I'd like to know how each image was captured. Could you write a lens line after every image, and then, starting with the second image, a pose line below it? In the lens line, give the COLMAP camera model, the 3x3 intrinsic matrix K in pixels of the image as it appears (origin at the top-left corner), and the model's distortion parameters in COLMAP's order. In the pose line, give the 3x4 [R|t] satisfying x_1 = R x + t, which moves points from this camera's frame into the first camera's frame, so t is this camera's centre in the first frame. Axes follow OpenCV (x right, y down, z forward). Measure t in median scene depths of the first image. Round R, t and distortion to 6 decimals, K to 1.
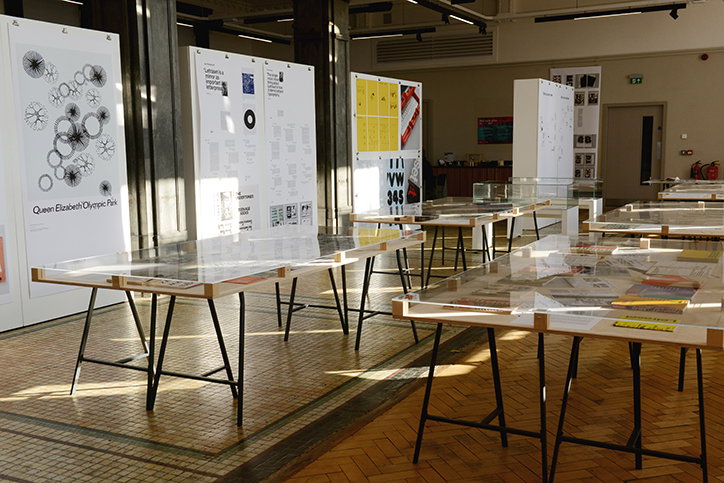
lens RADIAL K [[789.9, 0, 363.7], [0, 789.9, 244.6], [0, 0, 1]] dist [0.085686, 0.000000]
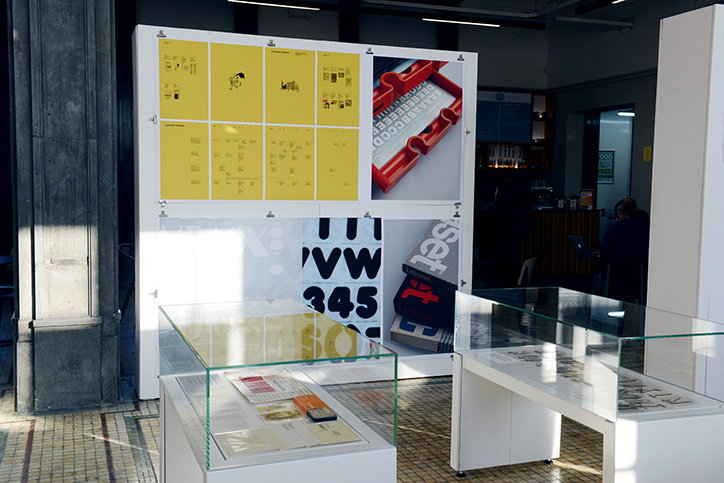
lens RADIAL K [[789.9, 0, 360.9], [0, 789.9, 241.8], [0, 0, 1]] dist [0.085686, 0.000000]
pose [[0.743547, 0.070149, -0.664993, 0.613094], [-0.106597, 0.994199, -0.014312, -0.156078], [0.660132, 0.081528, 0.746712, 1.165686]]
